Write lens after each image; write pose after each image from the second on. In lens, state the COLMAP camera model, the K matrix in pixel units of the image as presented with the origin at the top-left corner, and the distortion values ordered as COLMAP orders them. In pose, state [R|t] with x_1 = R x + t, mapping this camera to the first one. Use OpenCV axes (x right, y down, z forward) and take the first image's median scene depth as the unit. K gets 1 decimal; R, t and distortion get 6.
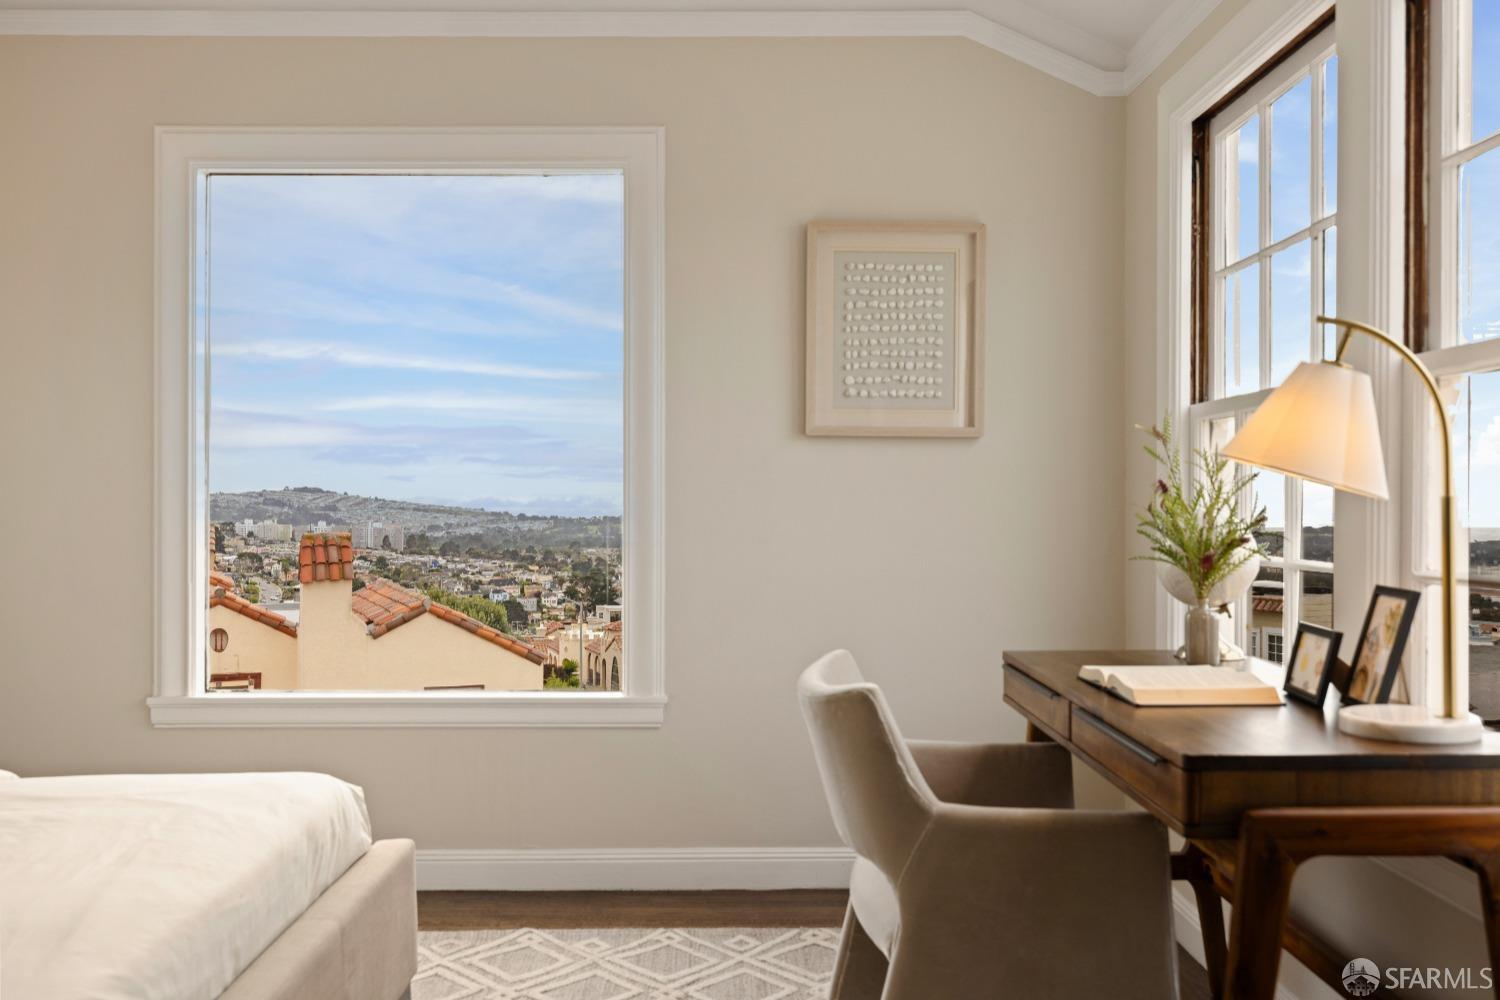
lens RADIAL K [[1356.3, 0, 740.9], [0, 1356.3, 497.3], [0, 0, 1]] dist [0.002313, -0.007118]
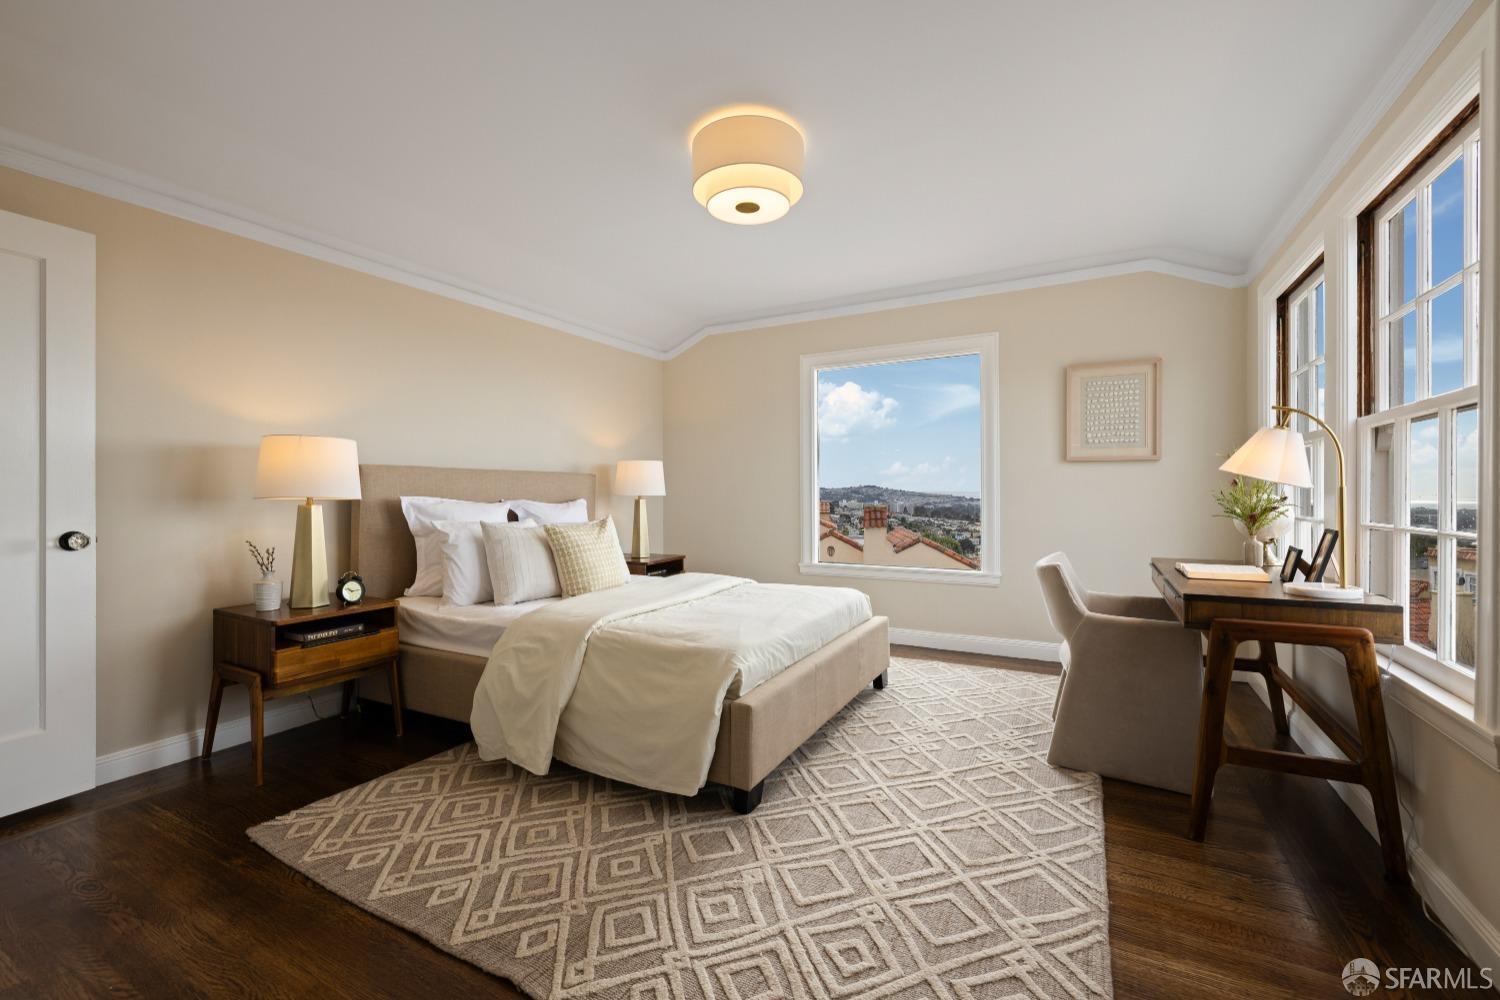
lens RADIAL K [[642.2, 0, 738.9], [0, 642.2, 490.3], [0, 0, 1]] dist [0.000468, 0.000640]
pose [[0.870962, -0.005541, -0.491320, 0.095925], [0.005974, 0.999982, -0.000687, 0.000372], [0.491315, -0.002337, 0.870979, -0.189928]]
